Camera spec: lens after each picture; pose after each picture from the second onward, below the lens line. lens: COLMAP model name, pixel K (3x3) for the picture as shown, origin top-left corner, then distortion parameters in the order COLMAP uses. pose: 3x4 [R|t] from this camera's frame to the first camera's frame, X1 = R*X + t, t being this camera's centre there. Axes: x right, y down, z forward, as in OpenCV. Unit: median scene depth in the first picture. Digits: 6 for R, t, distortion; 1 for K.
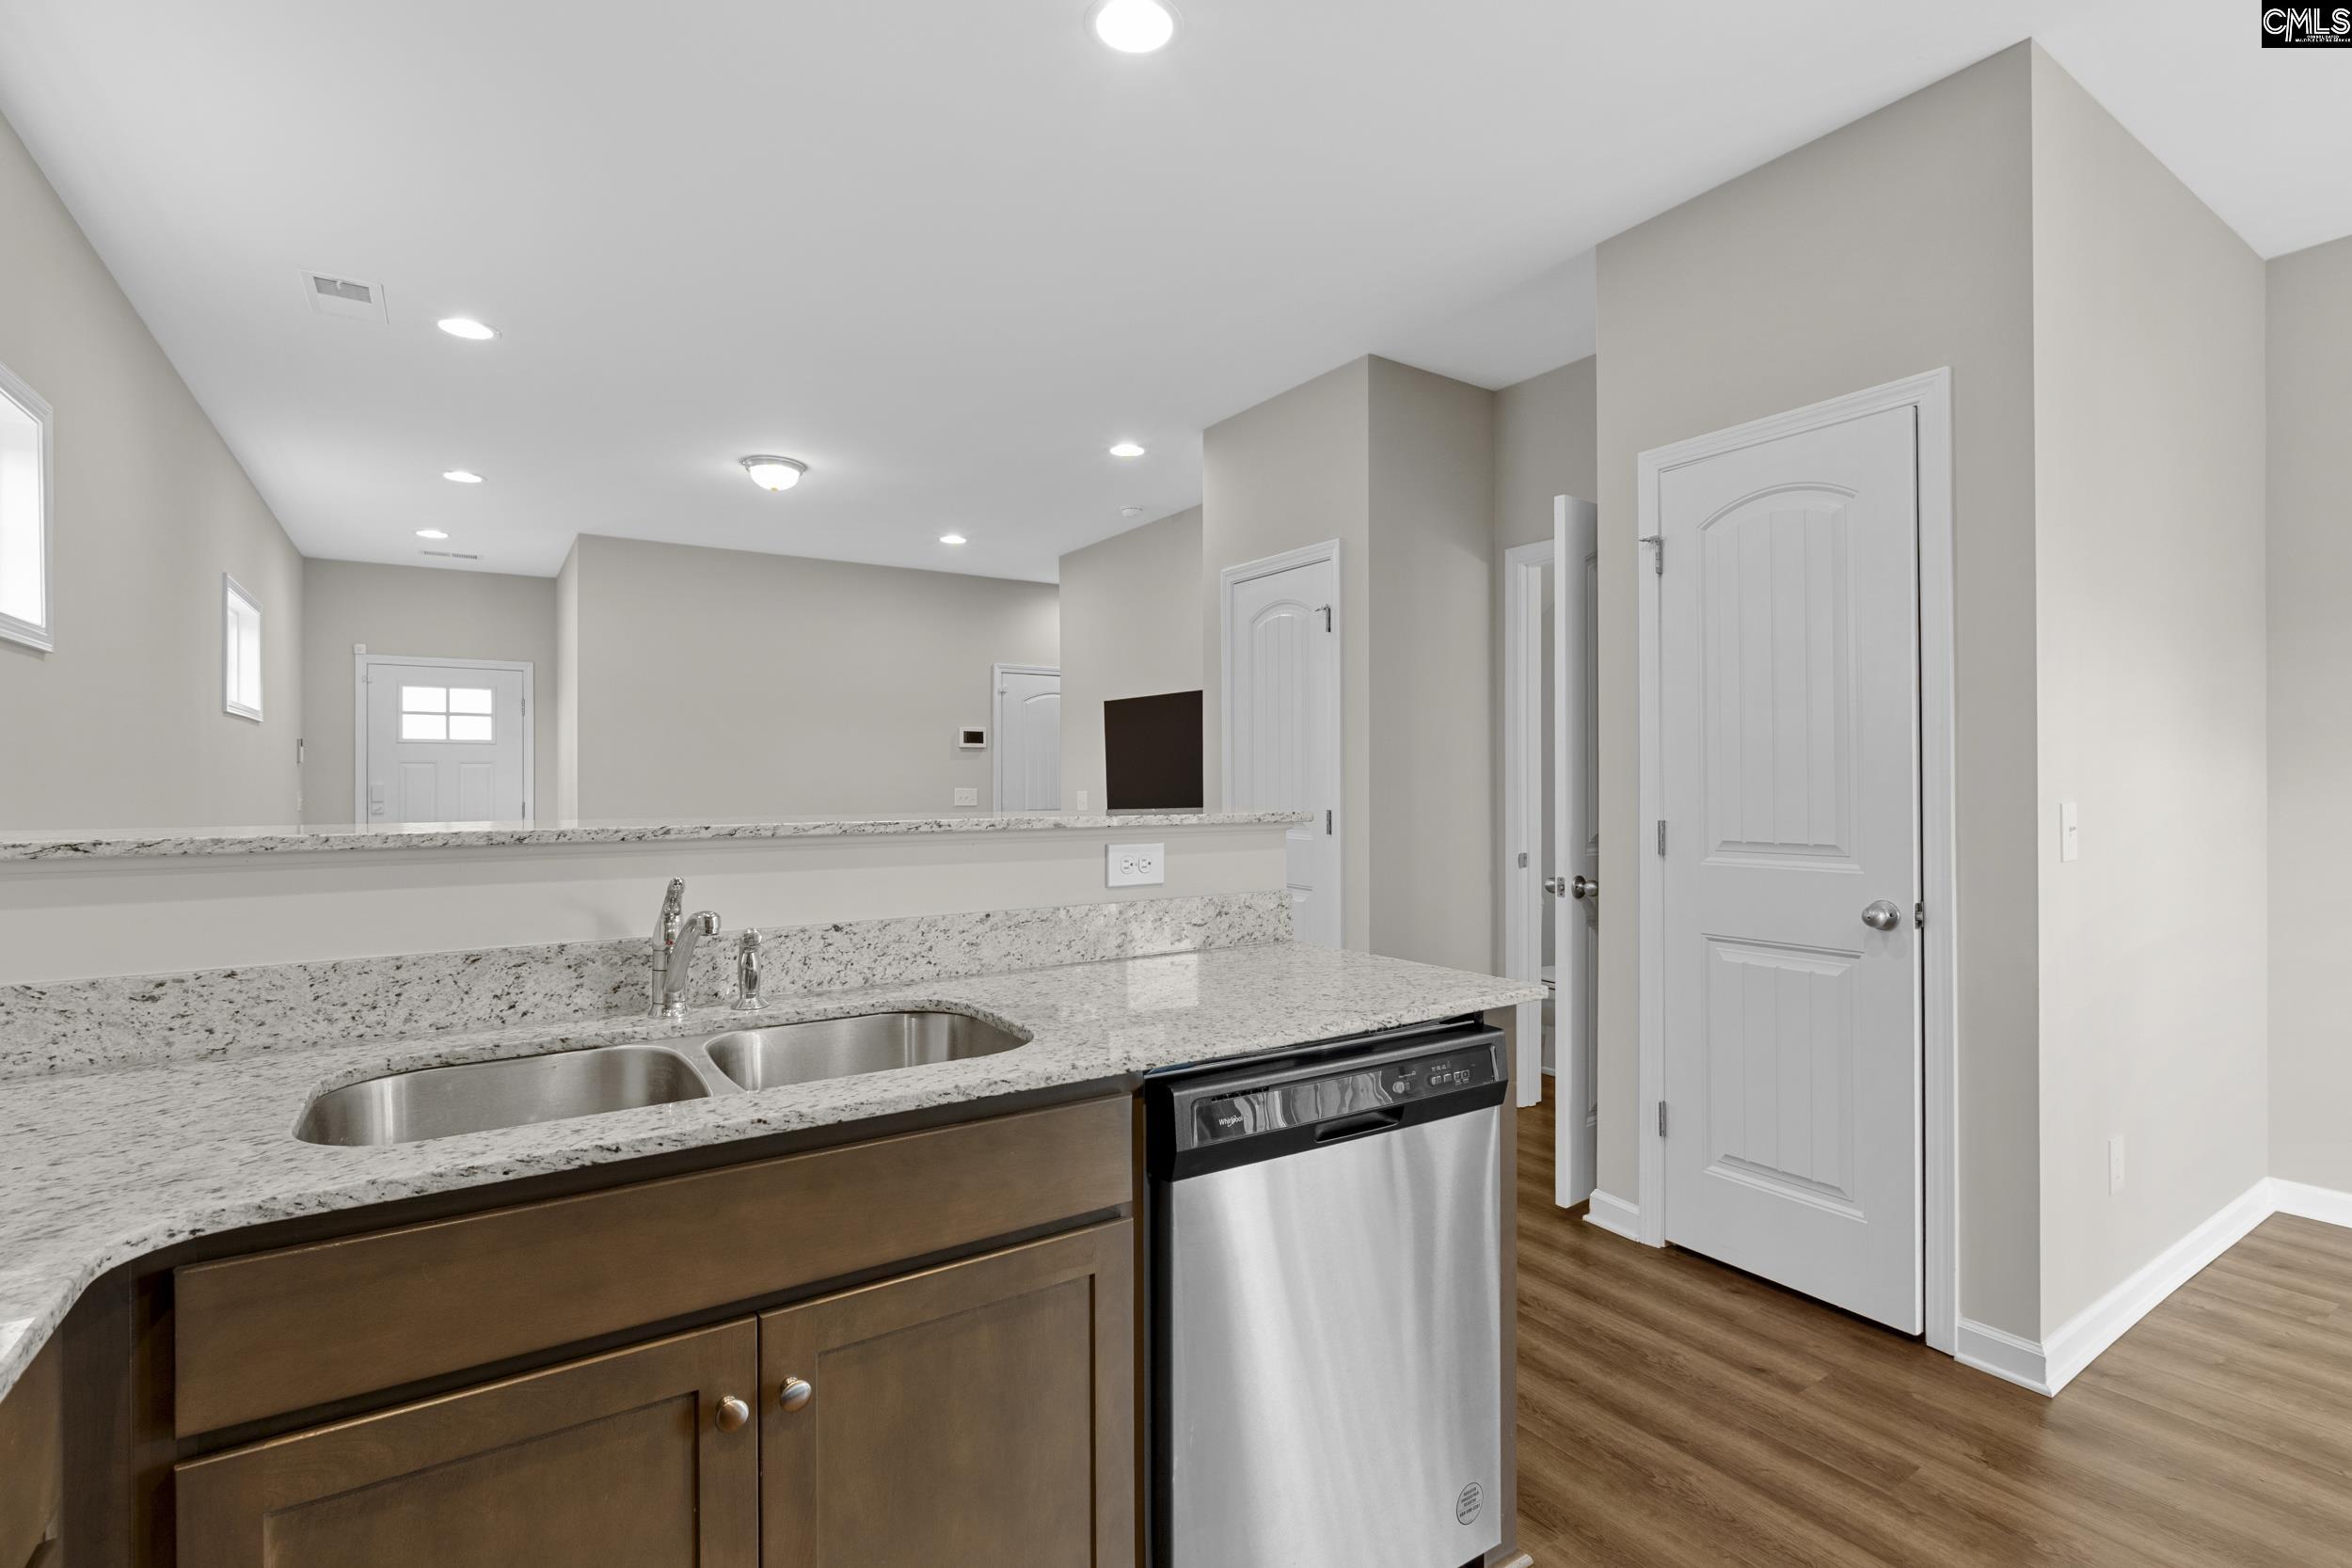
lens RADIAL K [[1081.5, 0, 1166.0], [0, 1081.5, 780.2], [0, 0, 1]] dist [-0.006414, -0.000334]
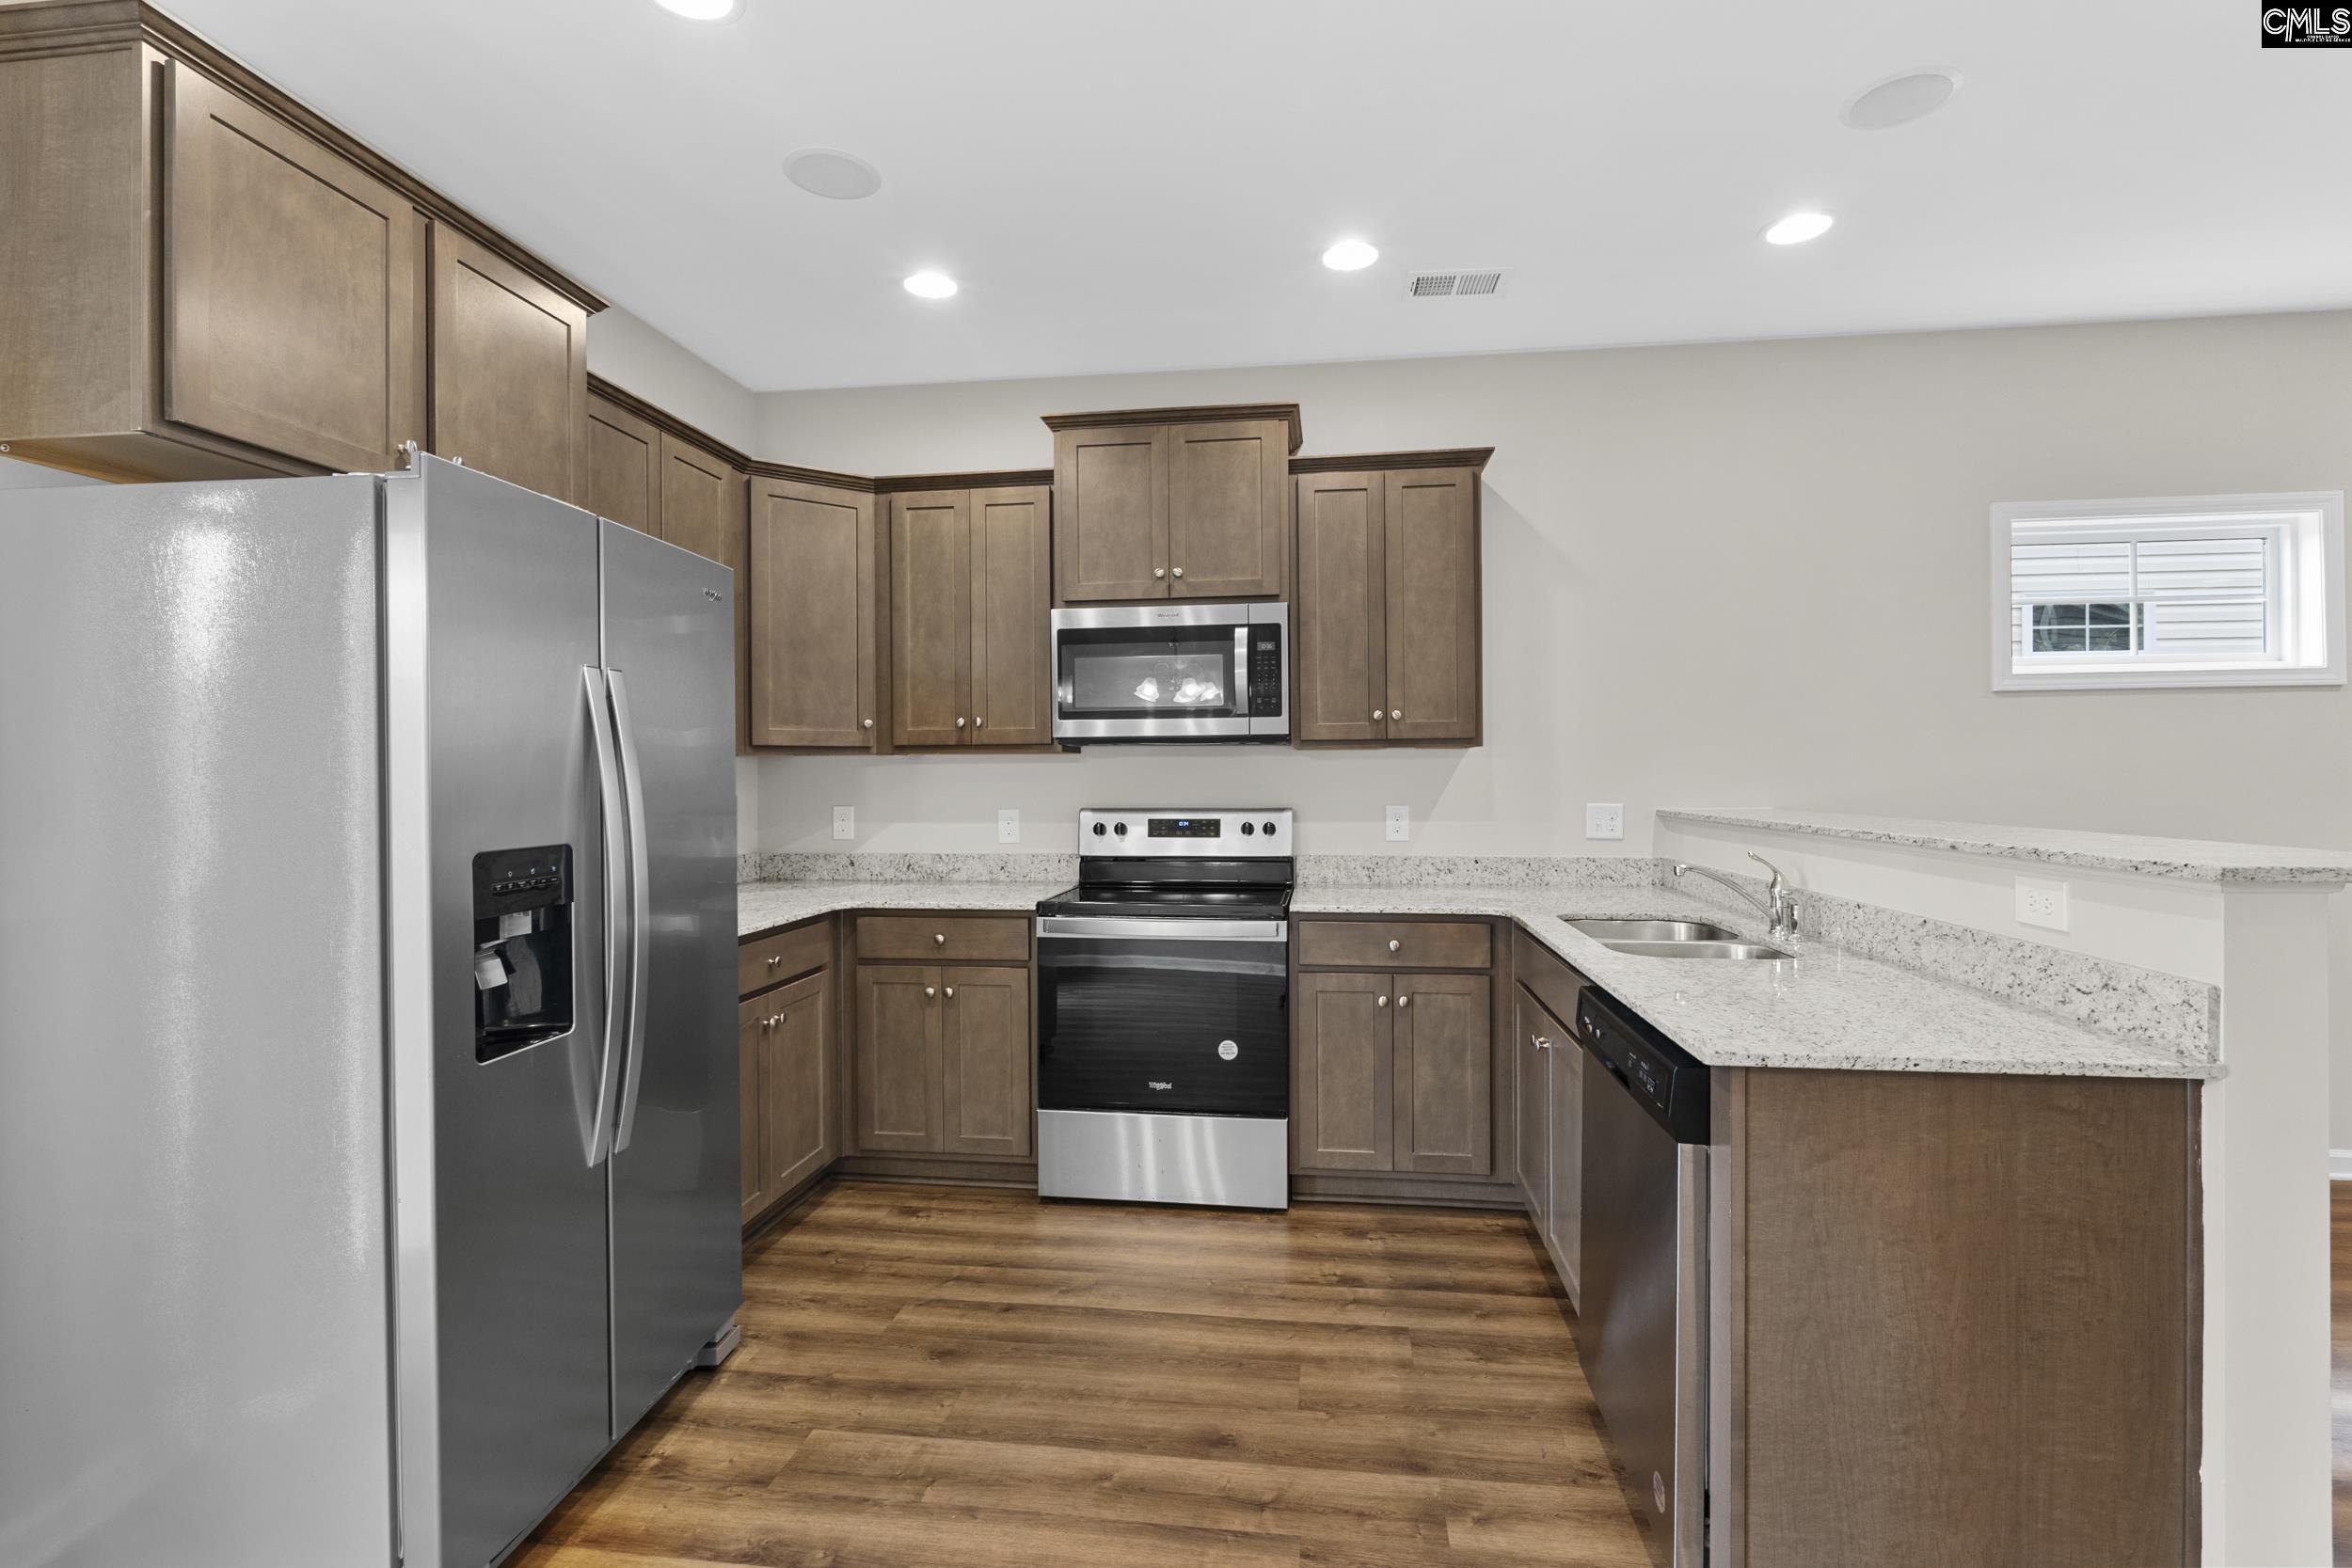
lens RADIAL K [[1081.5, 0, 1182.8], [0, 1081.5, 781.6], [0, 0, 1]] dist [-0.006414, -0.000334]
pose [[-0.659998, 0.009843, -0.751203, 1.110434], [0.013499, 0.999908, 0.001242, -0.031807], [0.751146, -0.009321, -0.660070, 1.076601]]
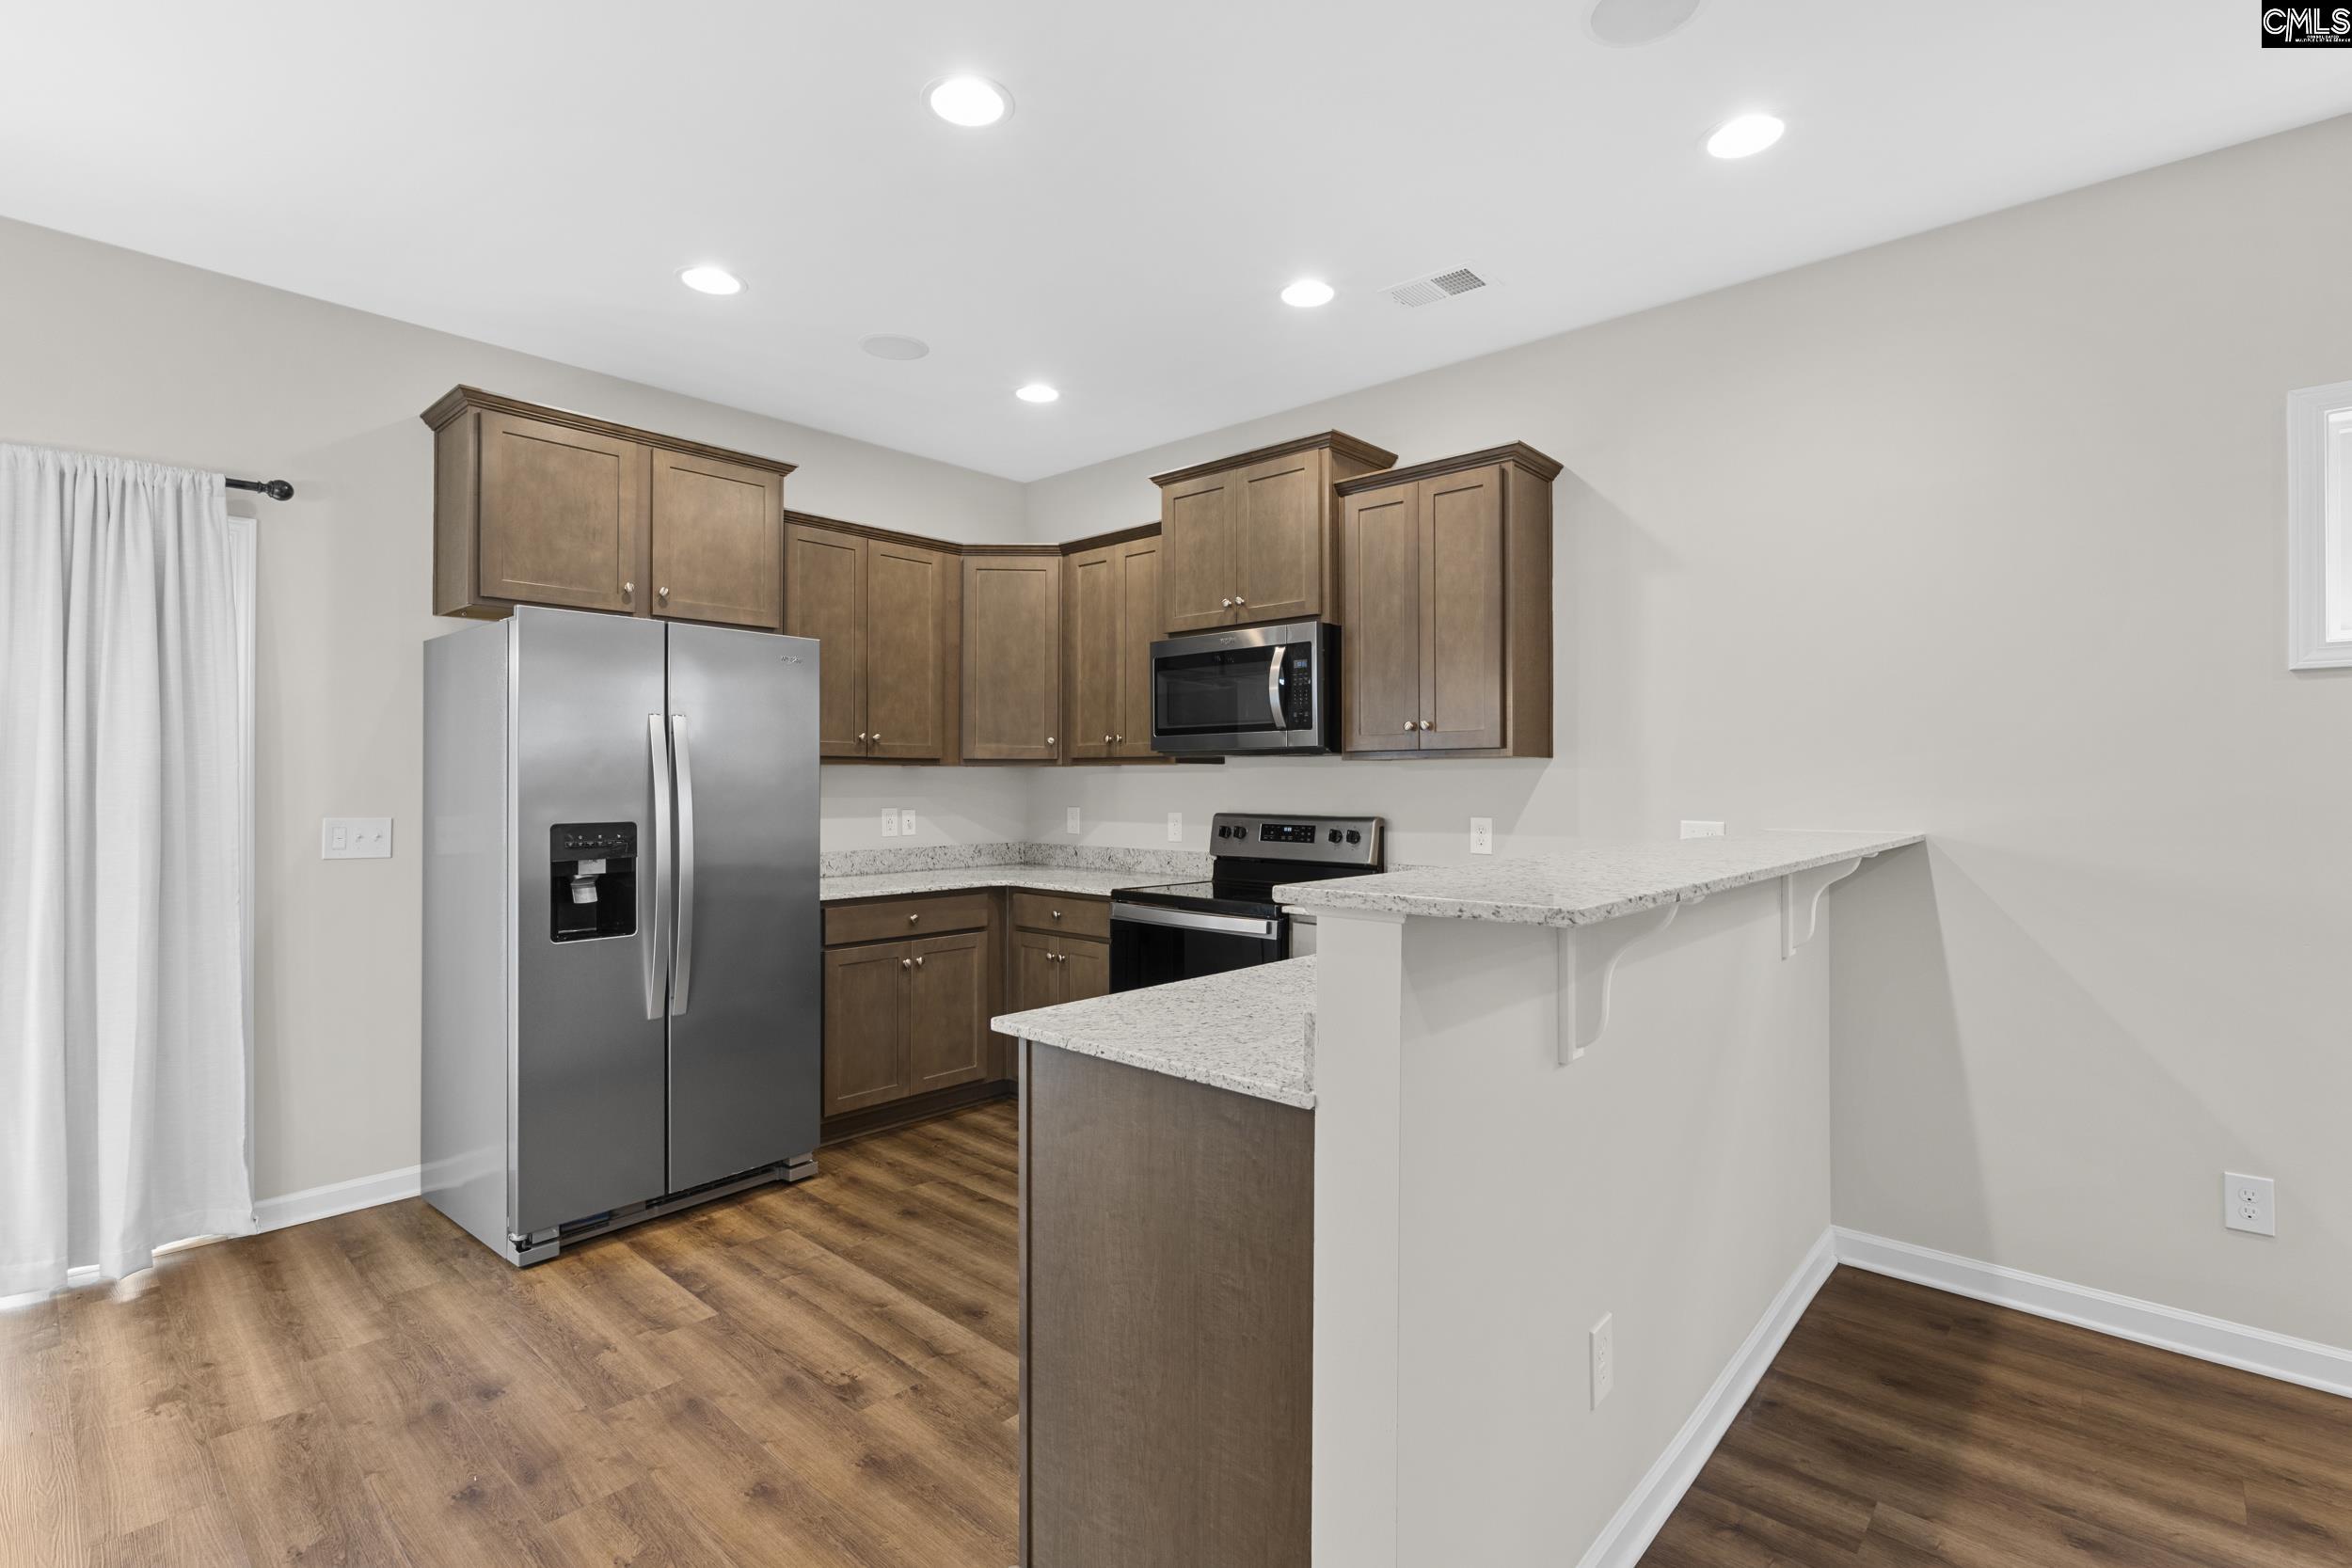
lens RADIAL K [[1081.5, 0, 1182.2], [0, 1081.5, 781.1], [0, 0, 1]] dist [-0.006414, -0.000334]
pose [[-0.969452, -0.001161, -0.245280, 0.374860], [0.001345, 0.999949, -0.010051, -0.026422], [0.245279, -0.010074, -0.969400, 1.765095]]
